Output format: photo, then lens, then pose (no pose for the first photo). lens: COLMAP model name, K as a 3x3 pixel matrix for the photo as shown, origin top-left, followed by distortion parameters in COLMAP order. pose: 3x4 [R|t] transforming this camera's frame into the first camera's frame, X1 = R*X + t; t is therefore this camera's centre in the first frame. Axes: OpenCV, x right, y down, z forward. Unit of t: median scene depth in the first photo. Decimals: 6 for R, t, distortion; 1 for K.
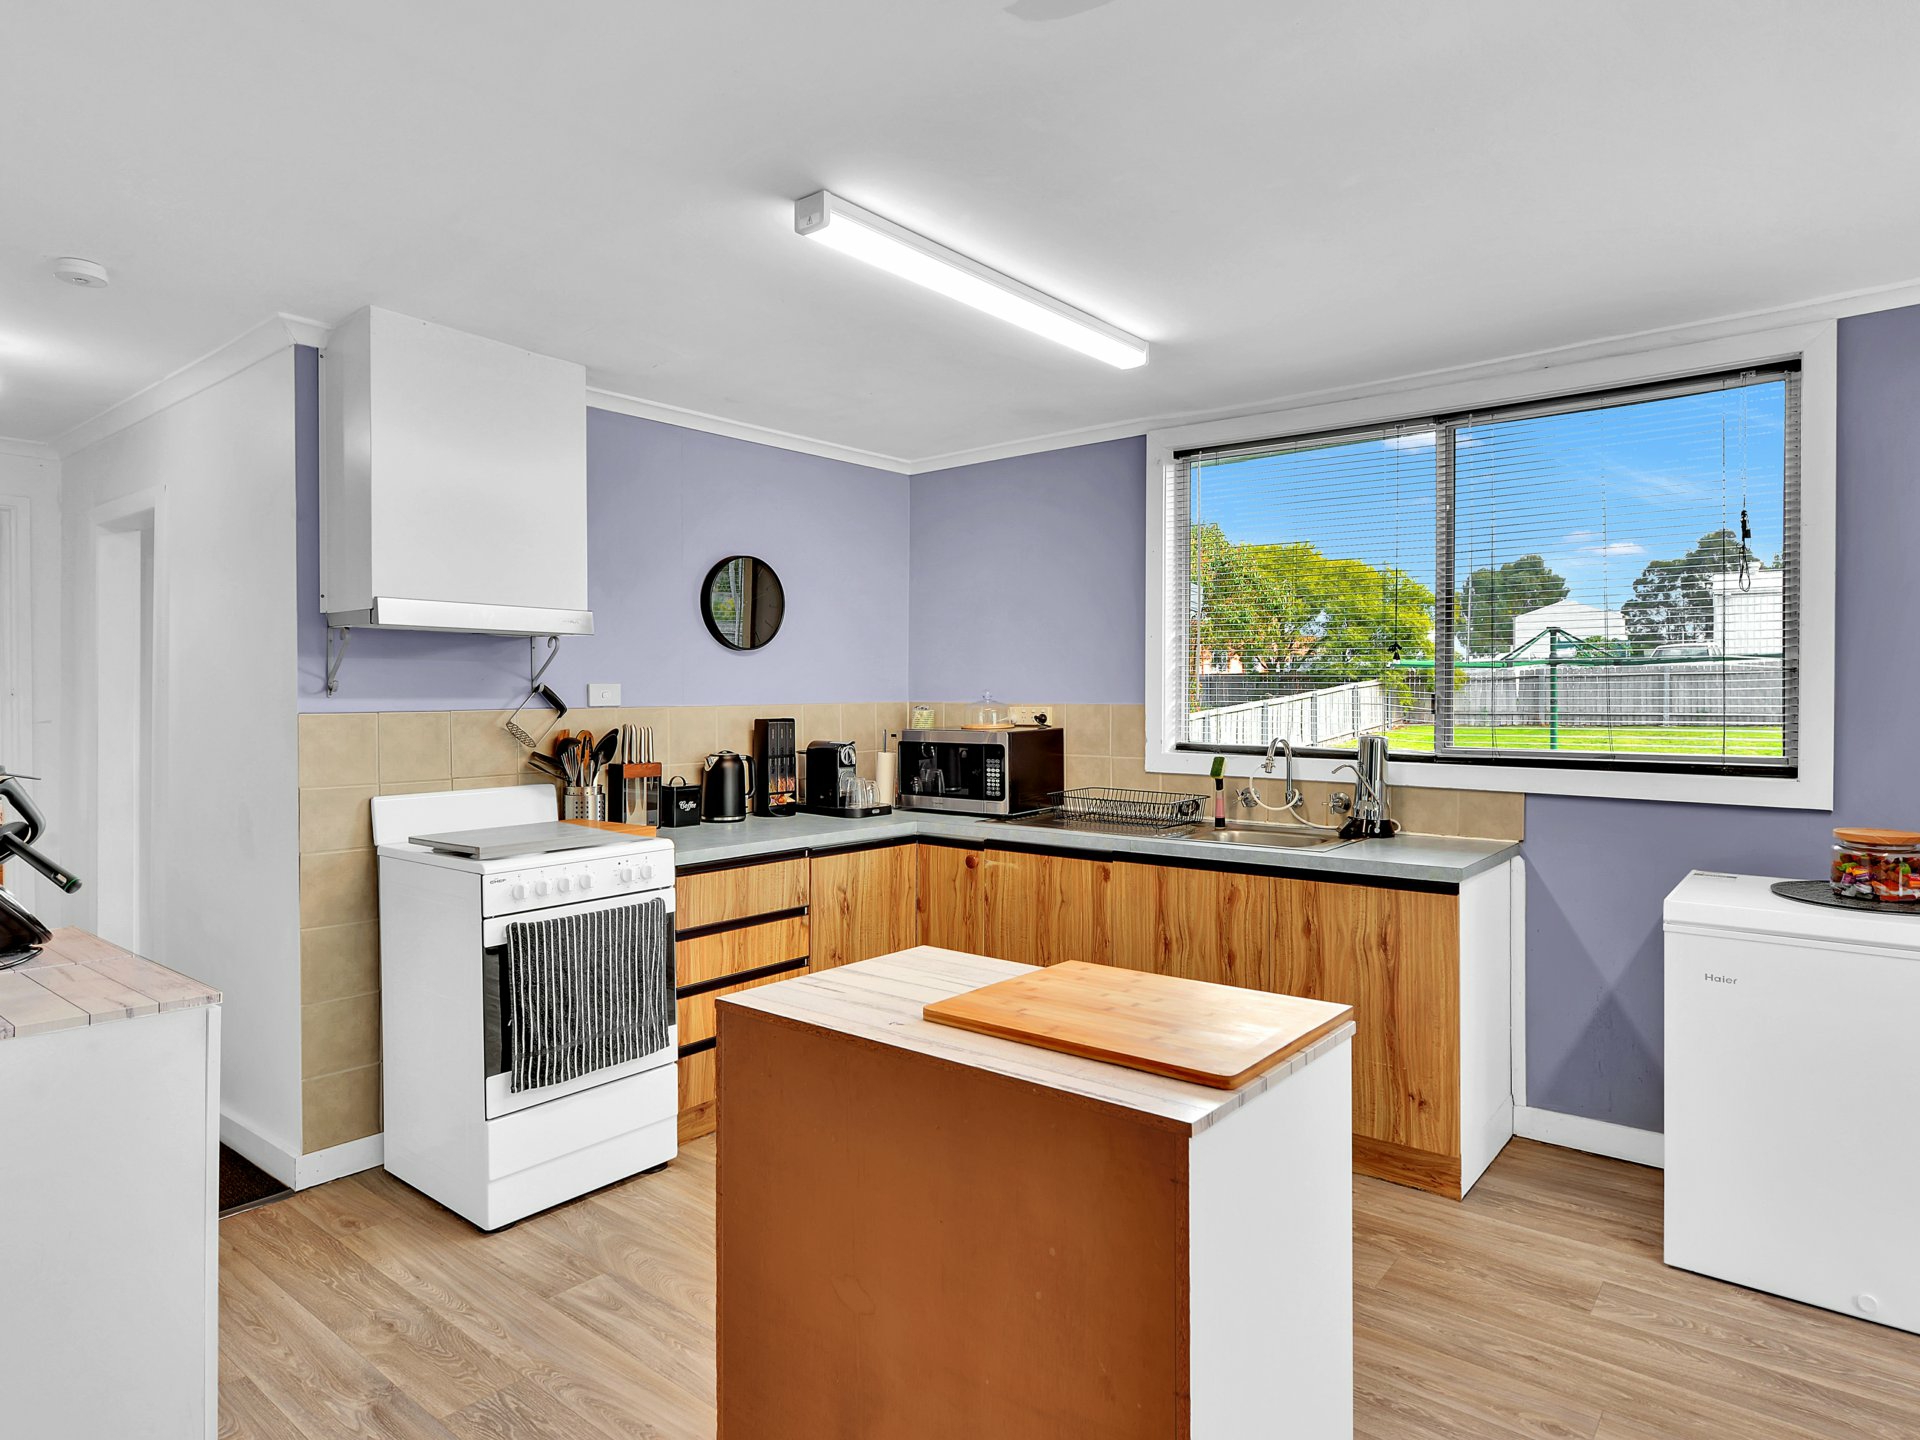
lens RADIAL K [[1080.2, 0, 972.2], [0, 1080.2, 703.8], [0, 0, 1]] dist [-0.004566, -0.002680]
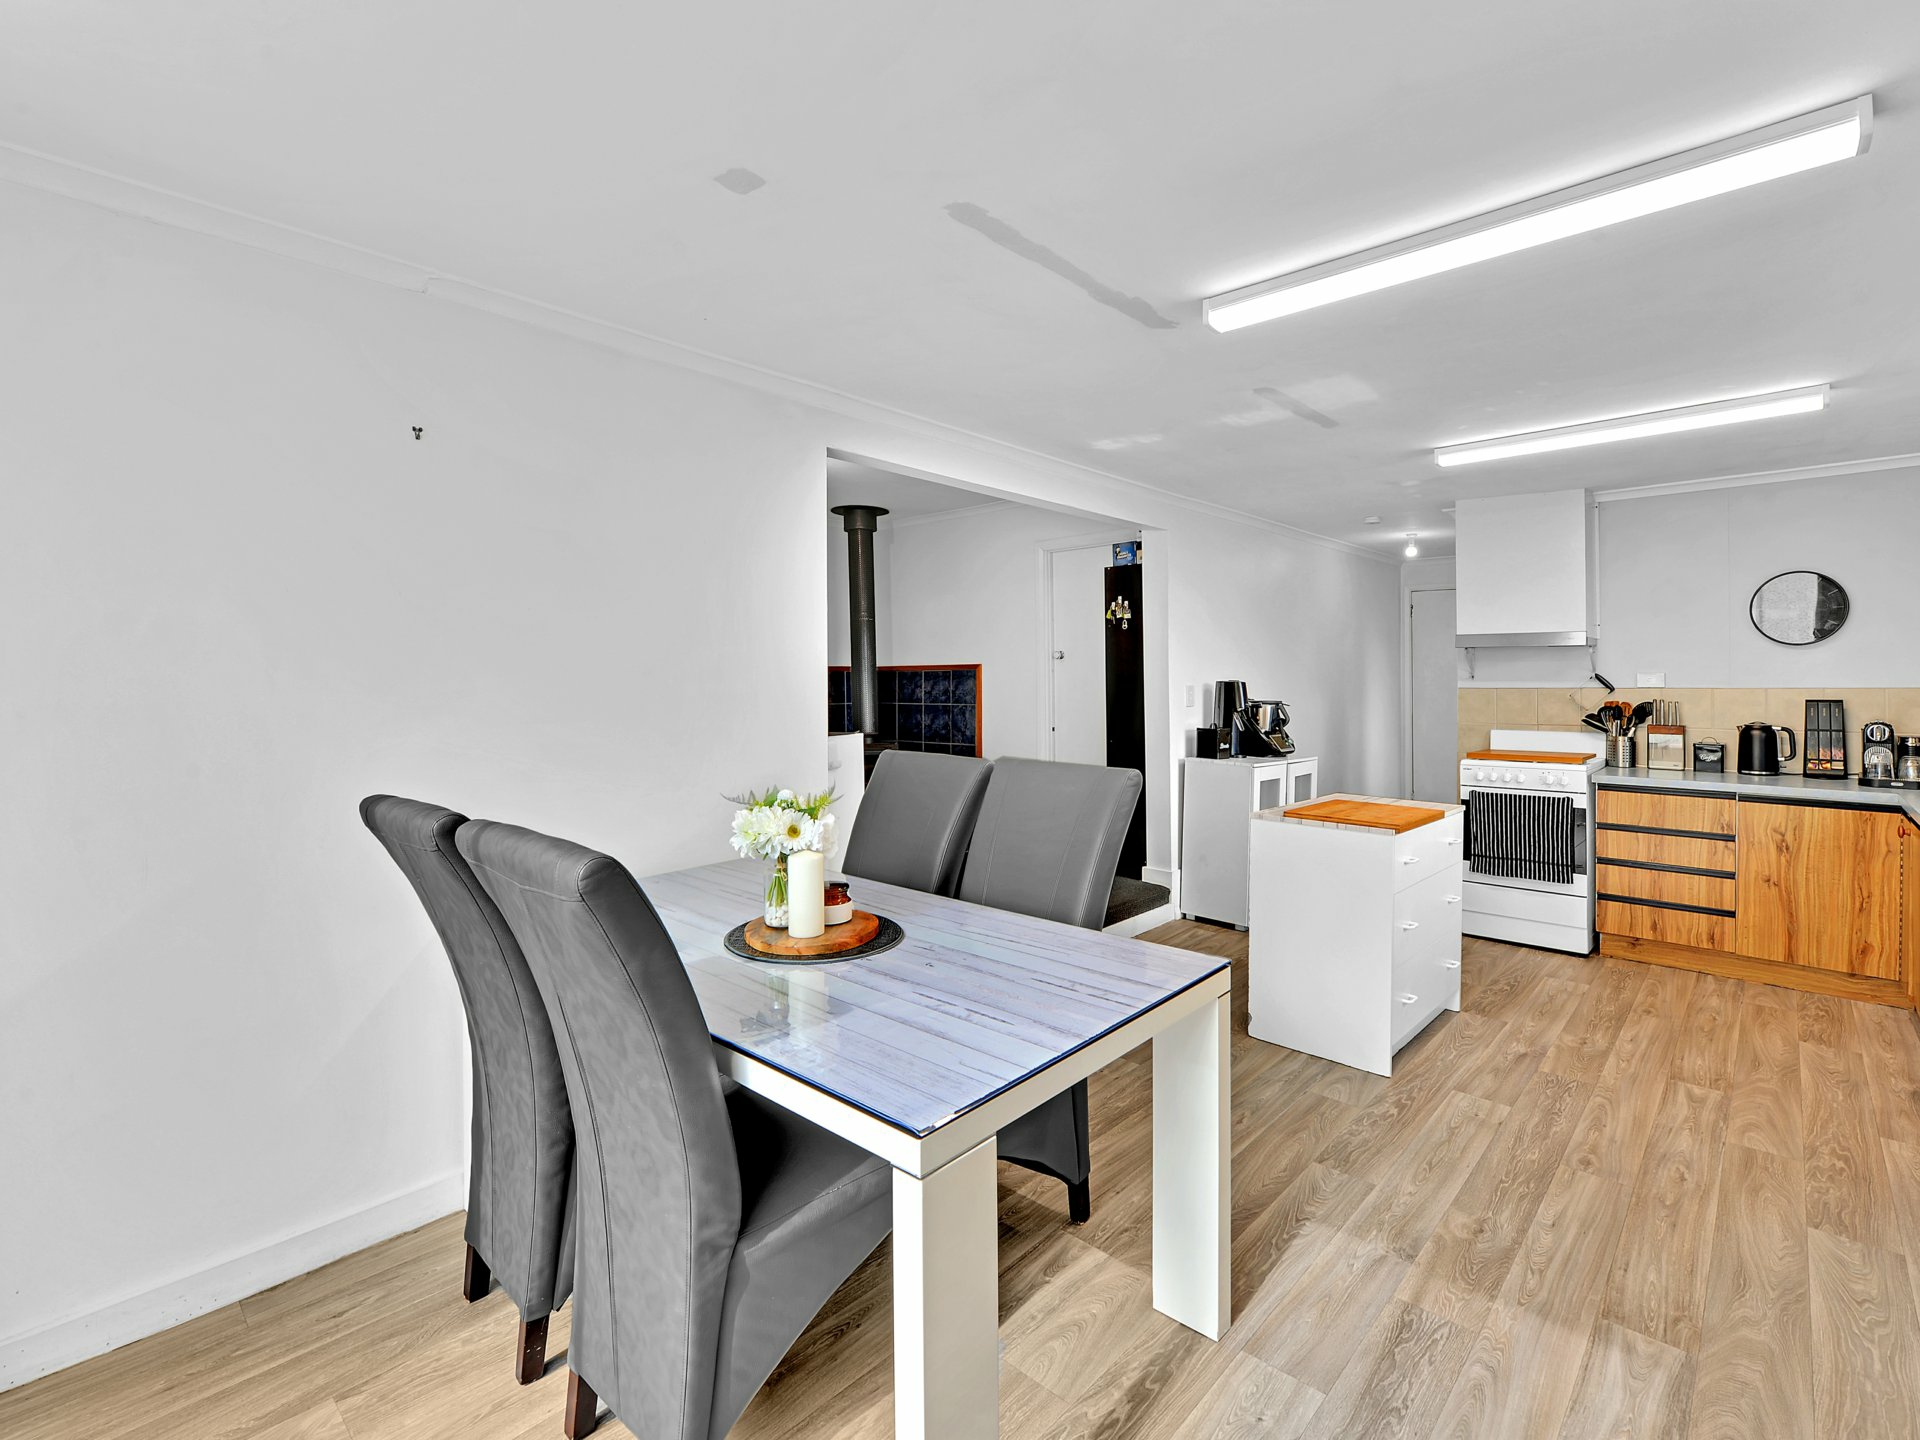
lens RADIAL K [[928.7, 0, 949.2], [0, 928.7, 679.6], [0, 0, 1]] dist [-0.002333, -0.002155]
pose [[-0.089249, 0.004447, -0.995999, 1.108205], [-0.005188, 0.999974, 0.004930, -0.010163], [0.995996, 0.005607, -0.089224, 0.118484]]
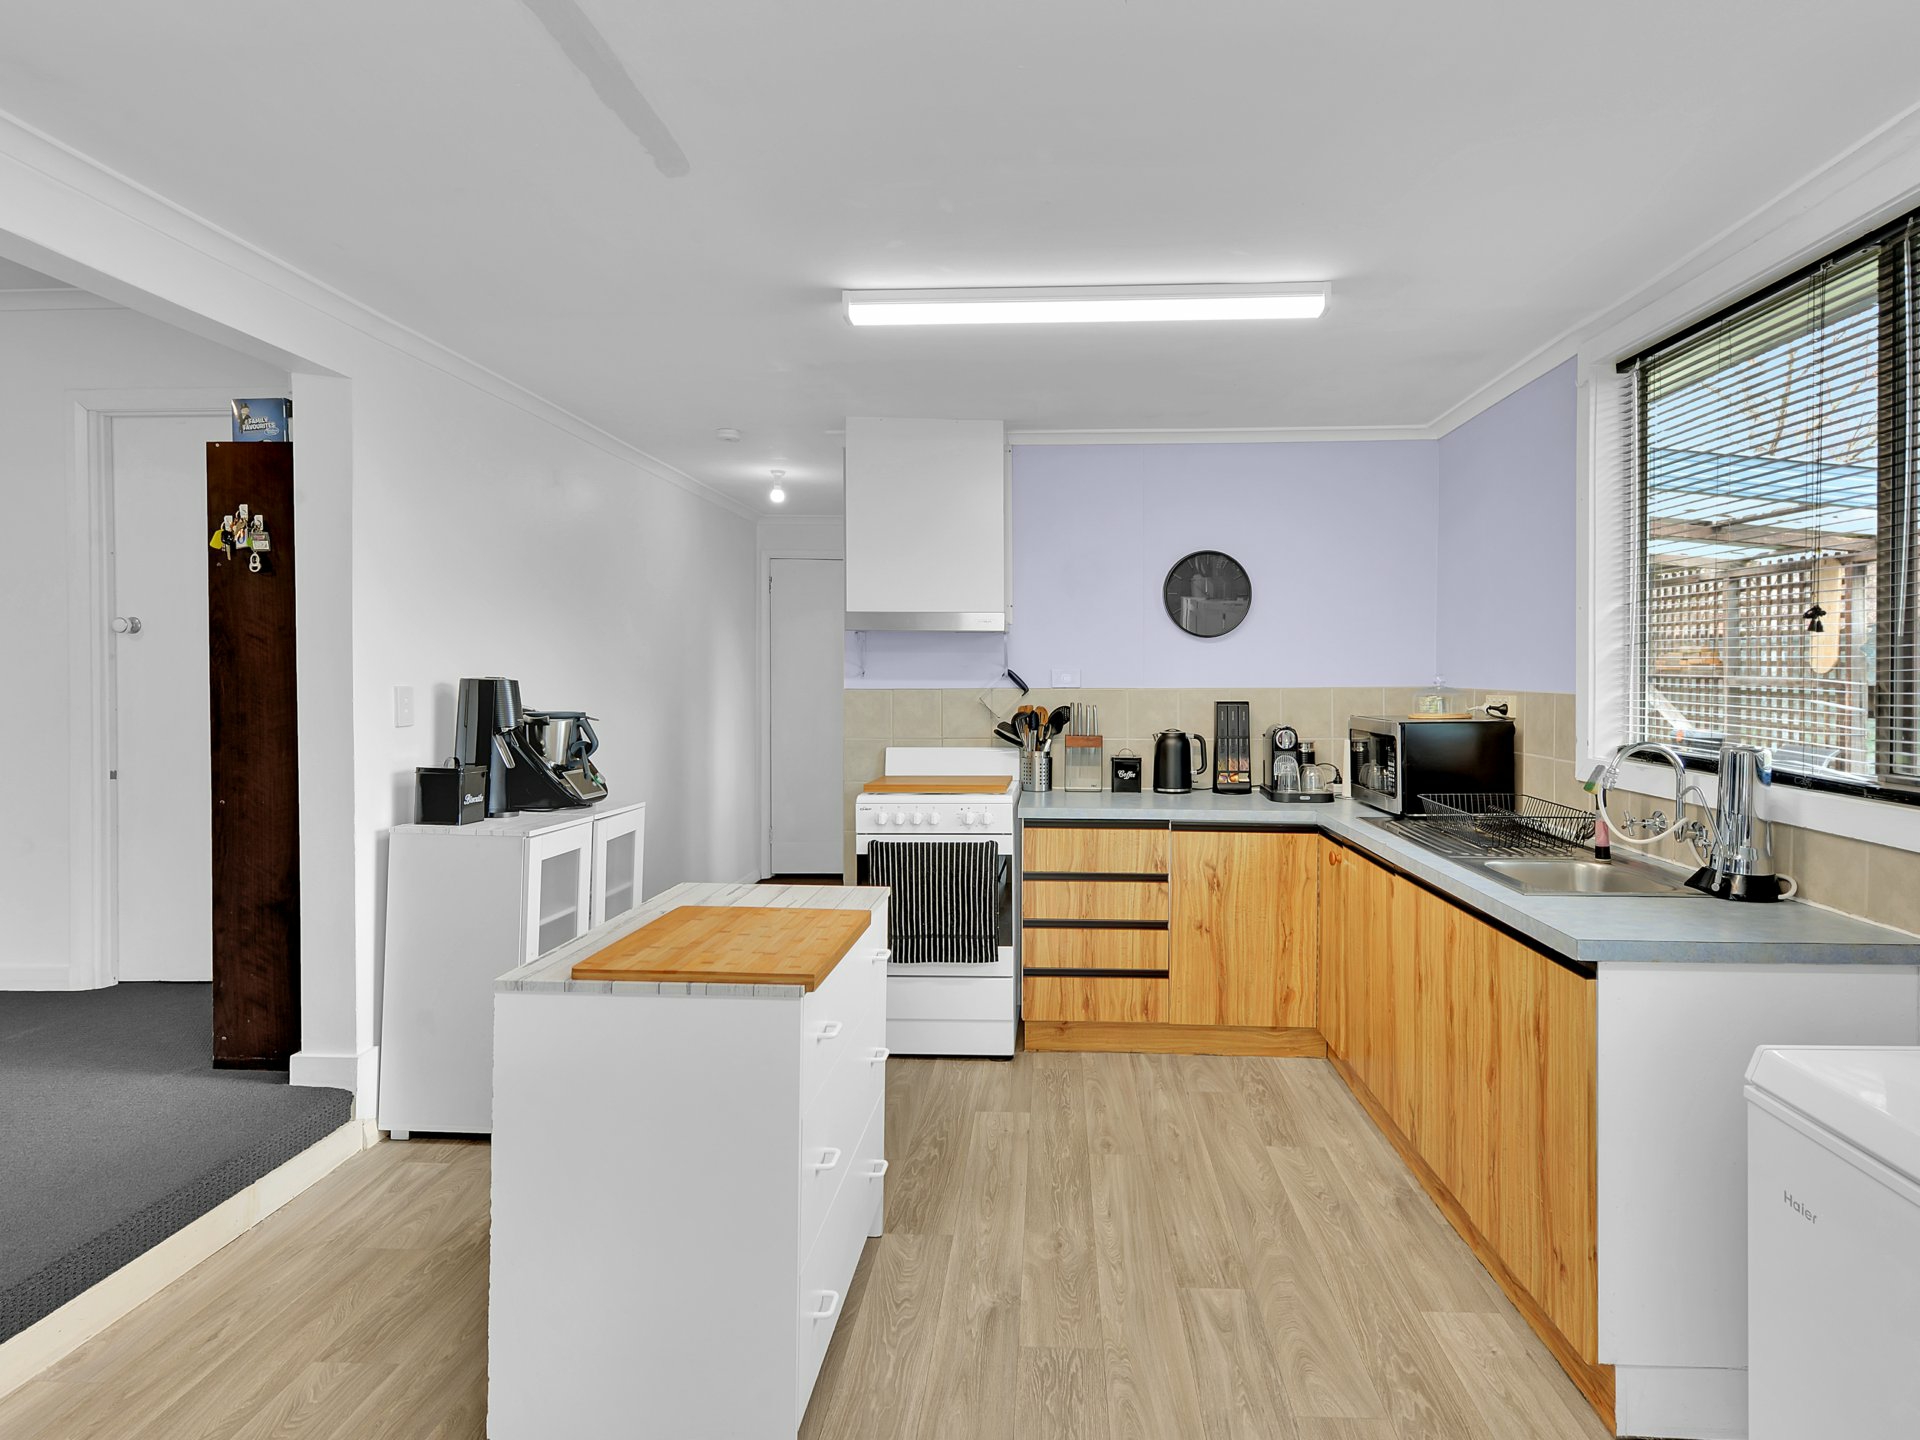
lens RADIAL K [[1080.2, 0, 1054.4], [0, 1080.2, 676.0], [0, 0, 1]] dist [-0.004566, -0.002680]
pose [[0.605623, 0.004565, -0.795738, 0.643179], [-0.010271, 0.999945, -0.002080, -0.008038], [0.795685, 0.009433, 0.605637, 0.256352]]
